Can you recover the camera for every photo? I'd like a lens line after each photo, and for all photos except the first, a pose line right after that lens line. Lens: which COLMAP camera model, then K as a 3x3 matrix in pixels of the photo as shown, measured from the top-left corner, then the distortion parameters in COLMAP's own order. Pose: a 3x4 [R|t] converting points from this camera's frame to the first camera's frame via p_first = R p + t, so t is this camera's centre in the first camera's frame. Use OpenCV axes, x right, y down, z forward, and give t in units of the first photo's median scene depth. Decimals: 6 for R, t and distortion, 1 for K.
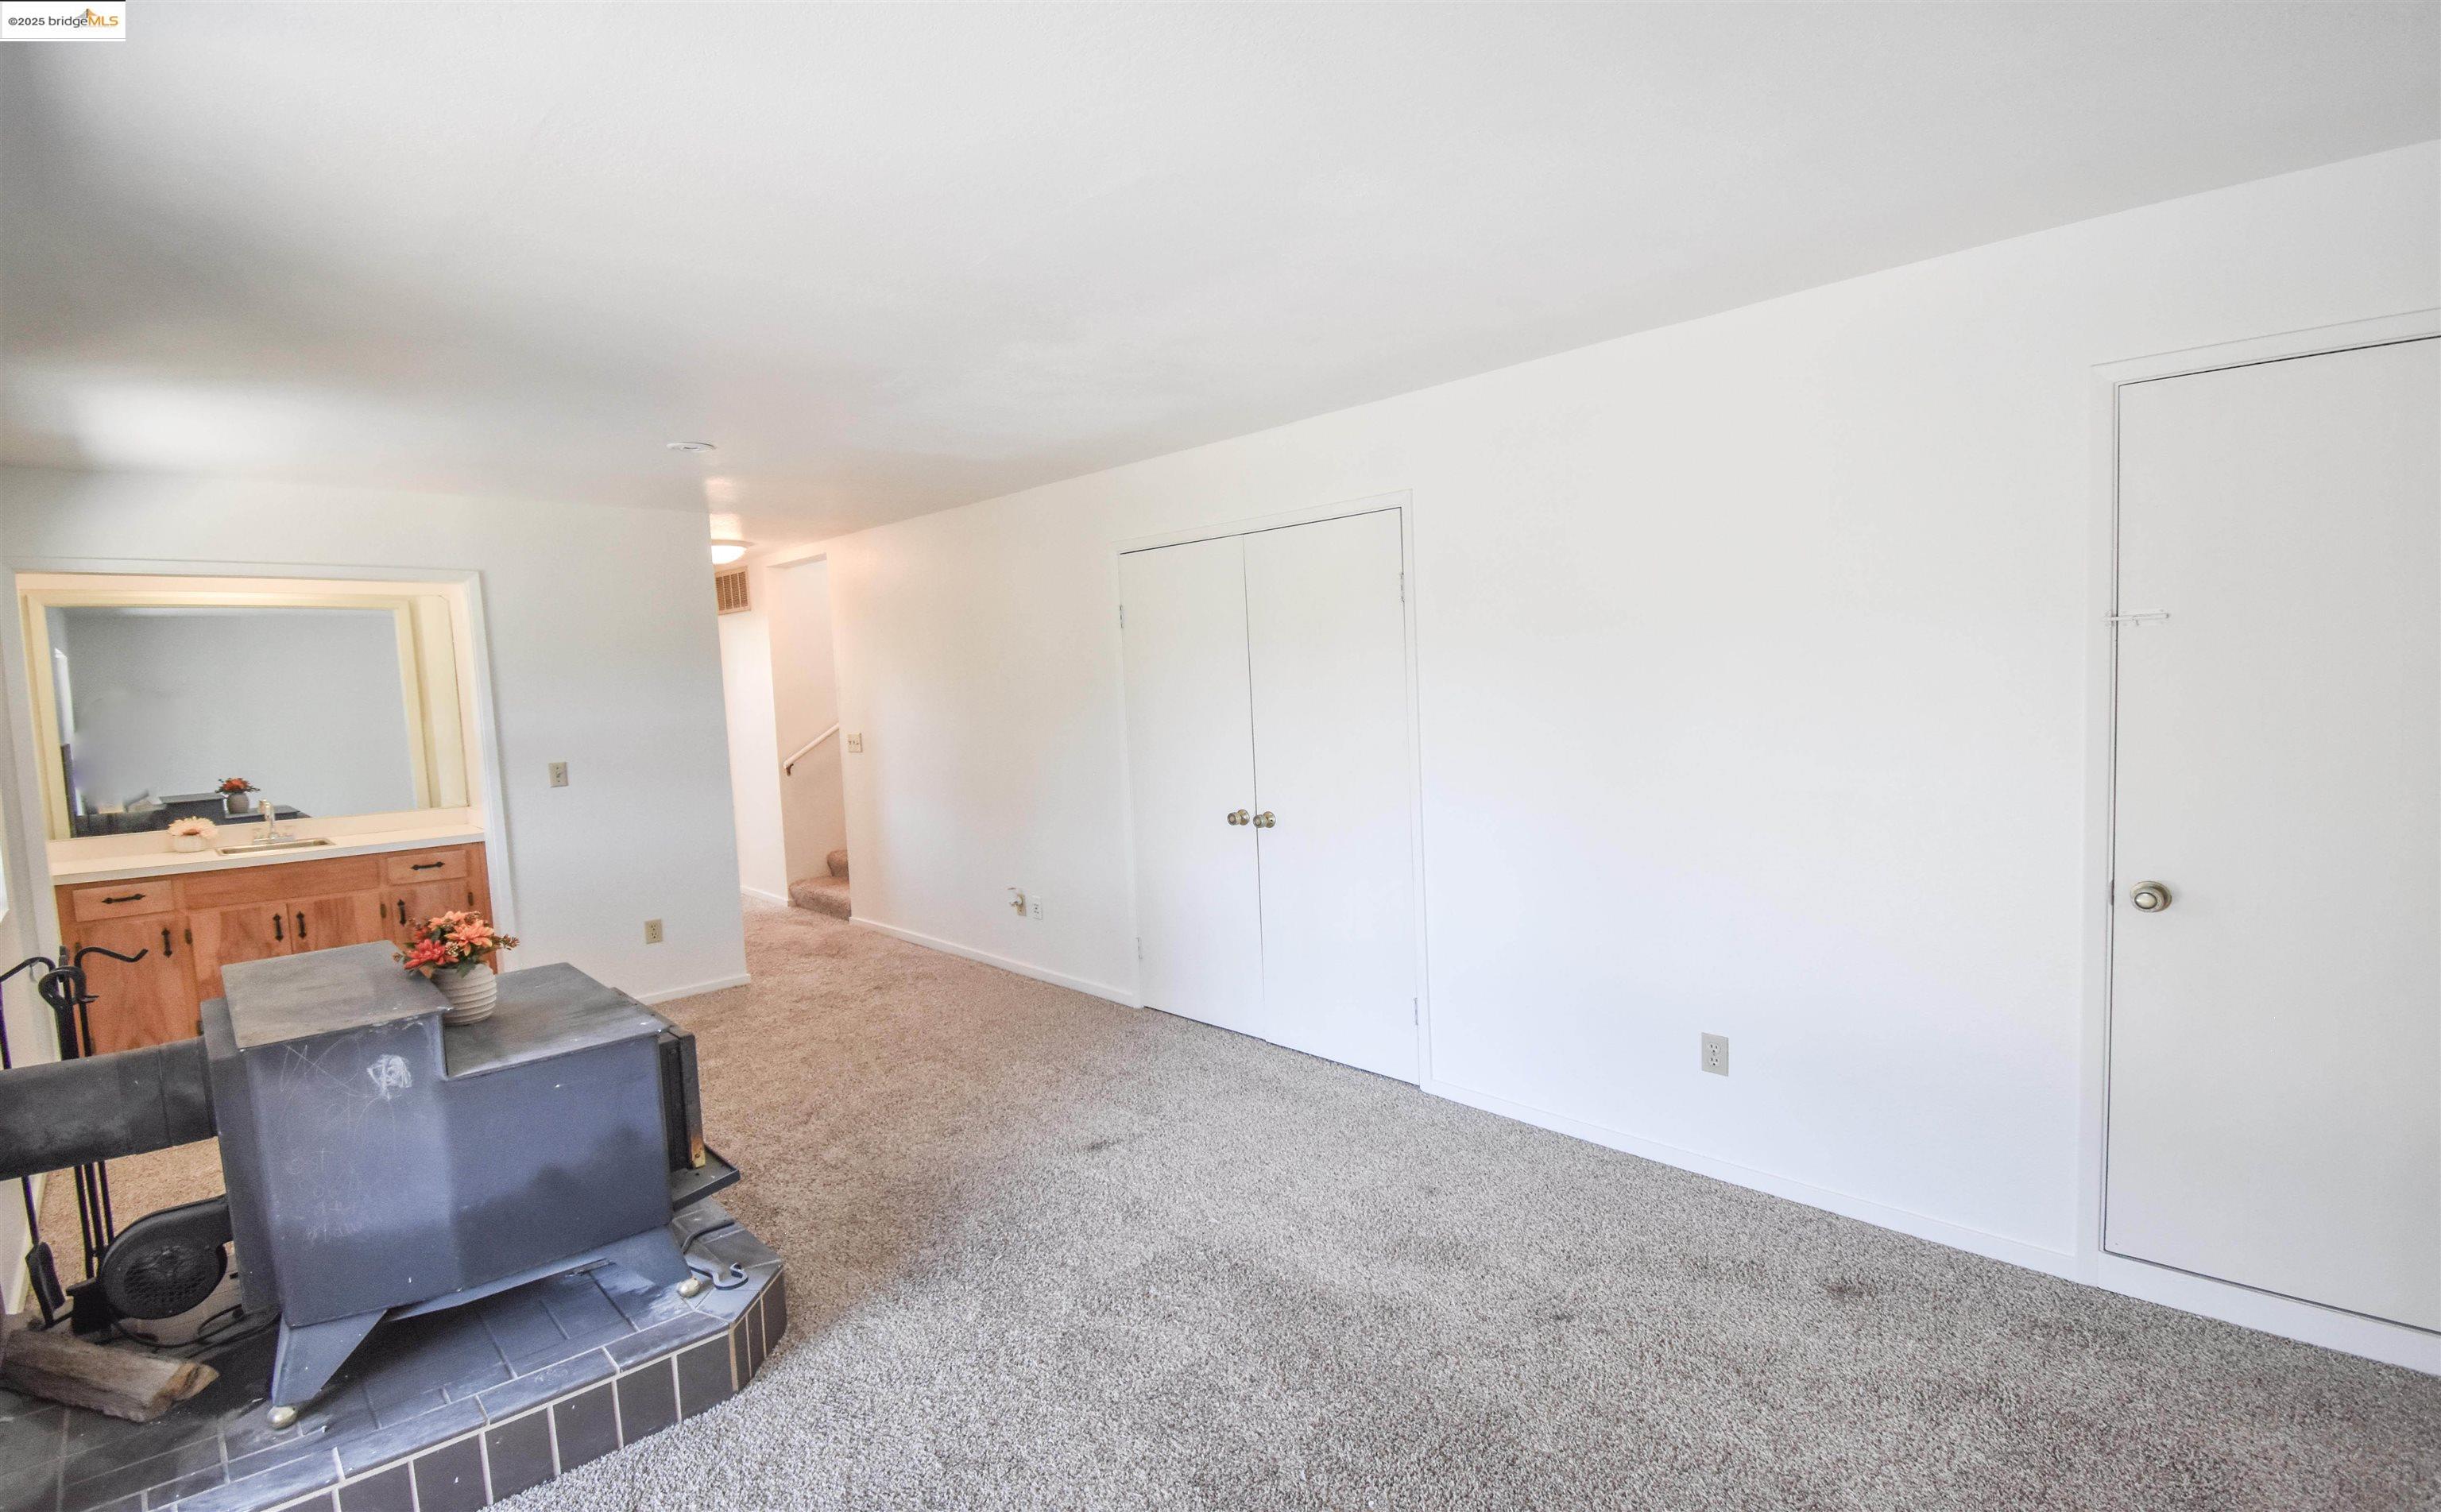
lens RADIAL K [[1139.1, 0, 1226.4], [0, 1139.1, 762.4], [0, 0, 1]] dist [0.026789, -0.034720]
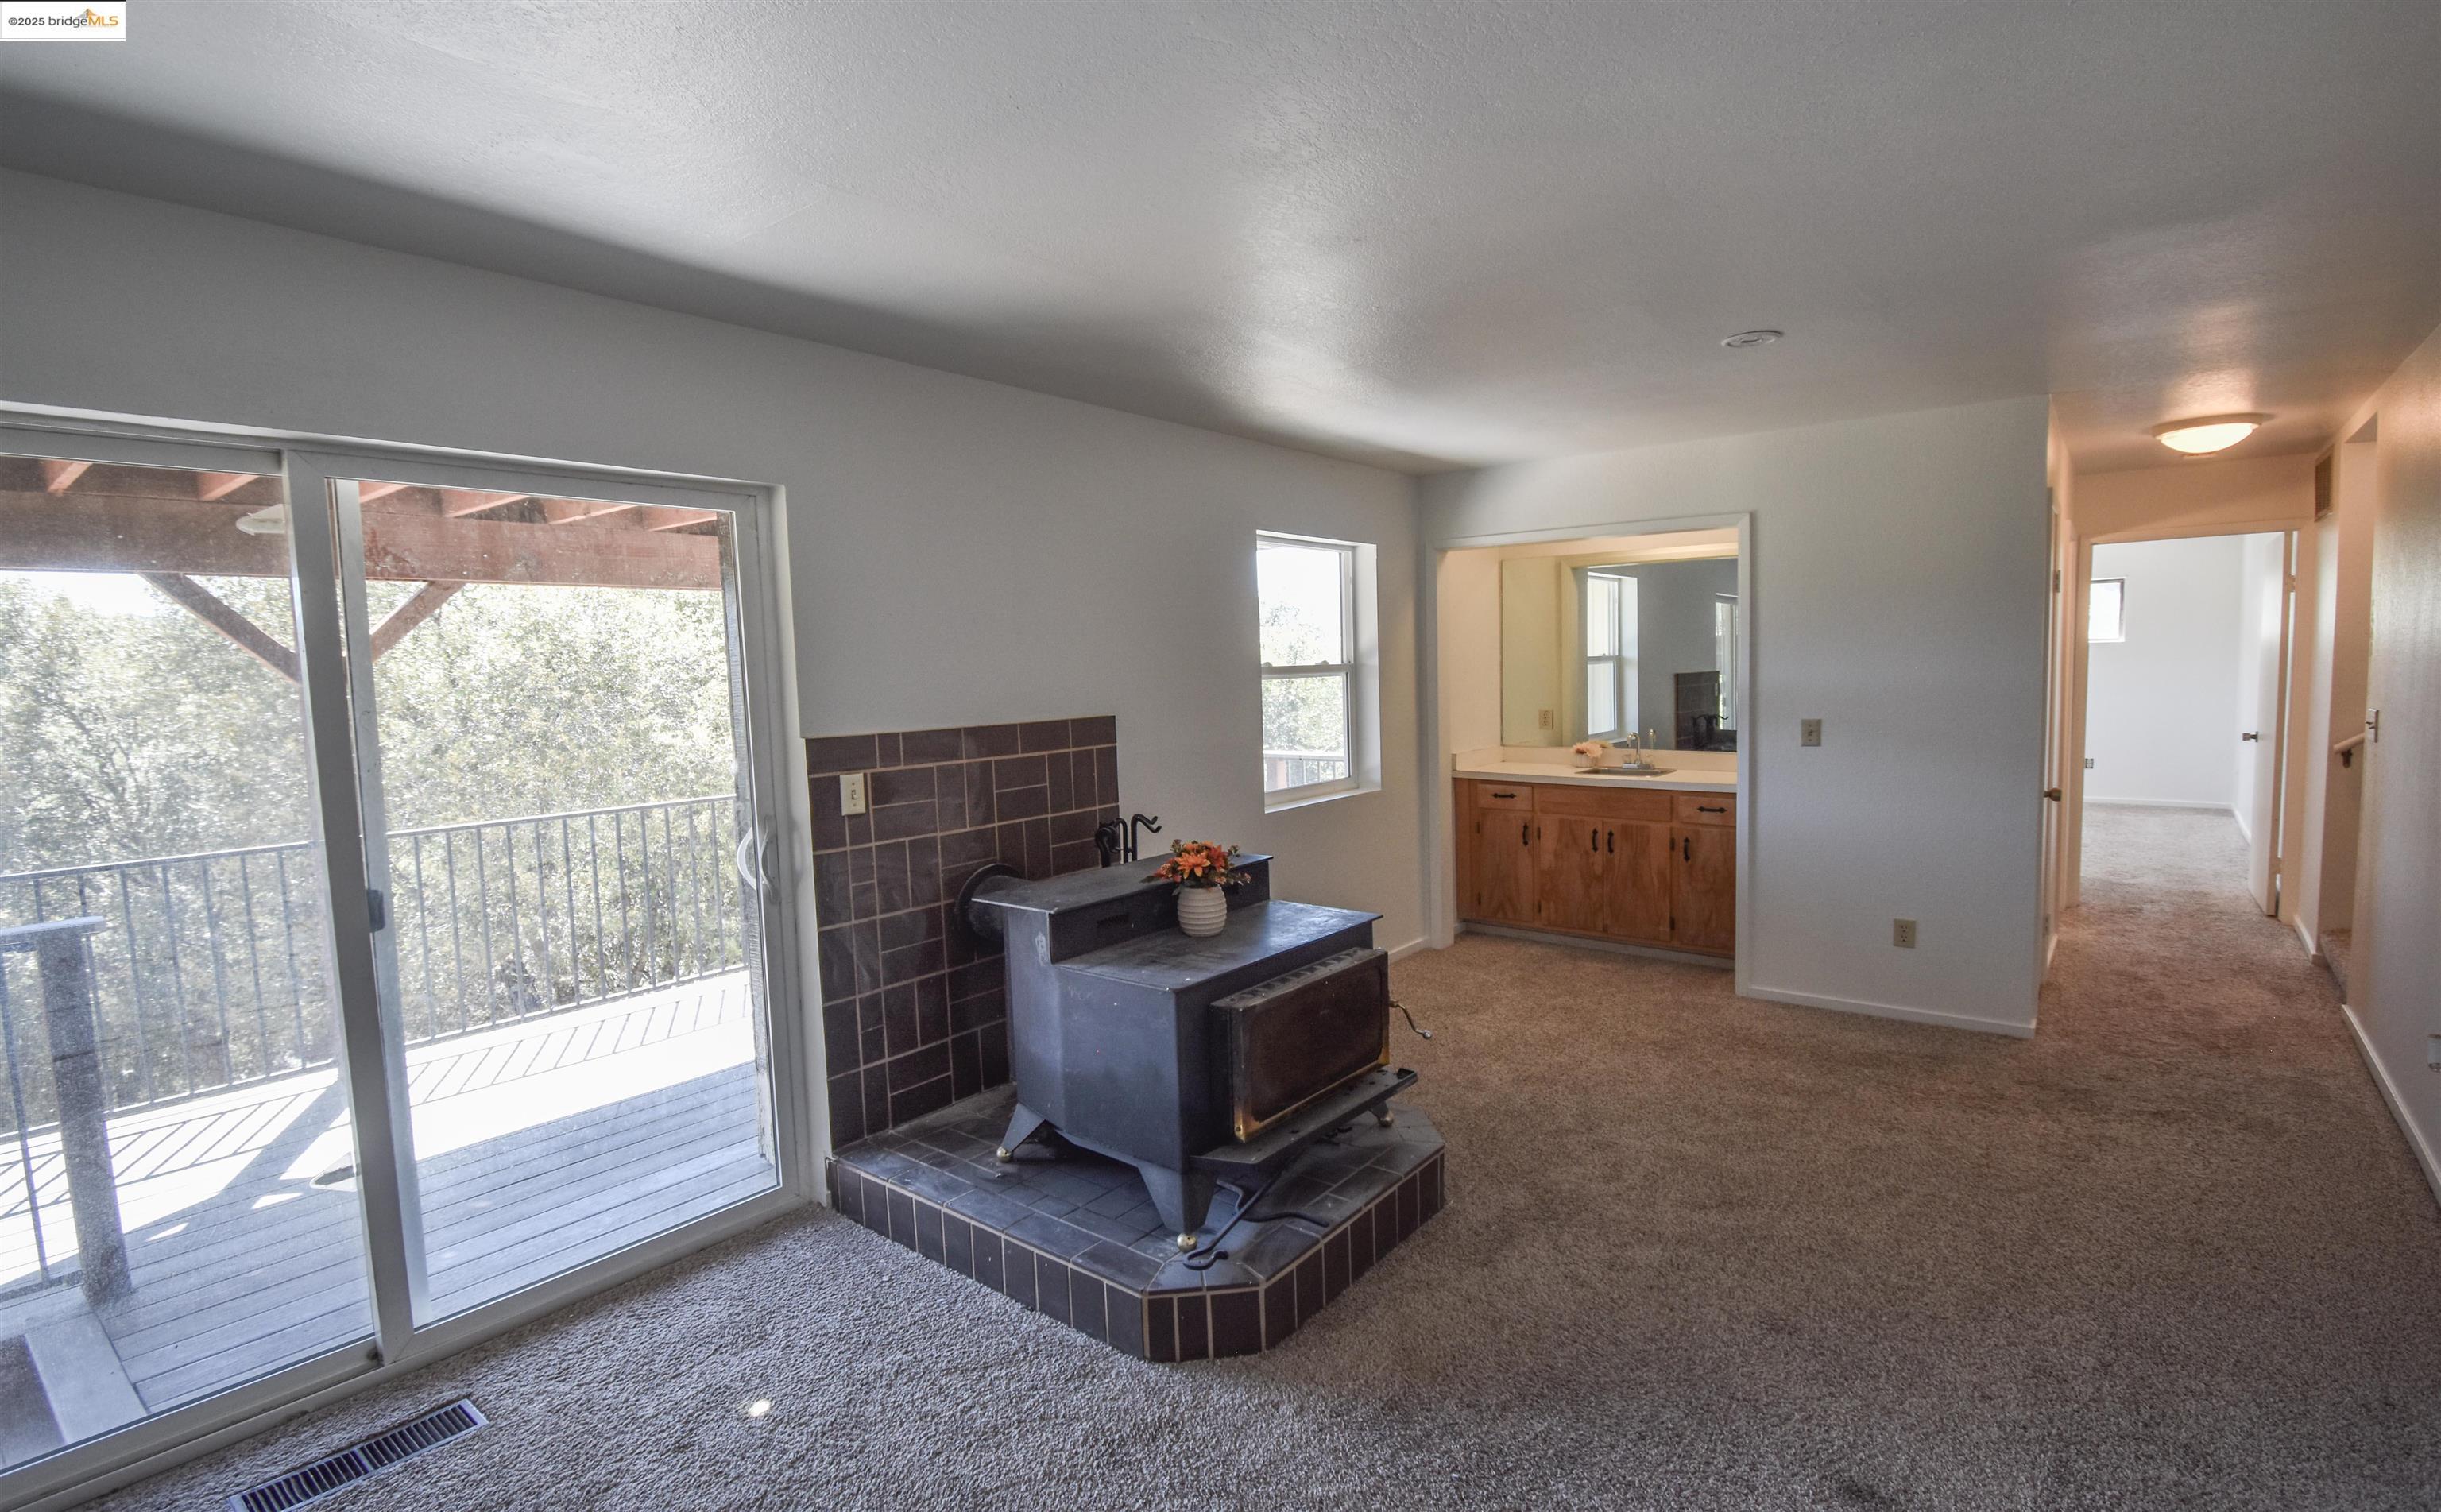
lens RADIAL K [[1139.1, 0, 1226.4], [0, 1139.1, 762.4], [0, 0, 1]] dist [0.026789, -0.034720]
pose [[0.139199, 0.118855, -0.983106, 0.254238], [-0.054689, 0.992179, 0.112209, -0.044609], [0.988753, 0.038145, 0.144610, 0.448066]]
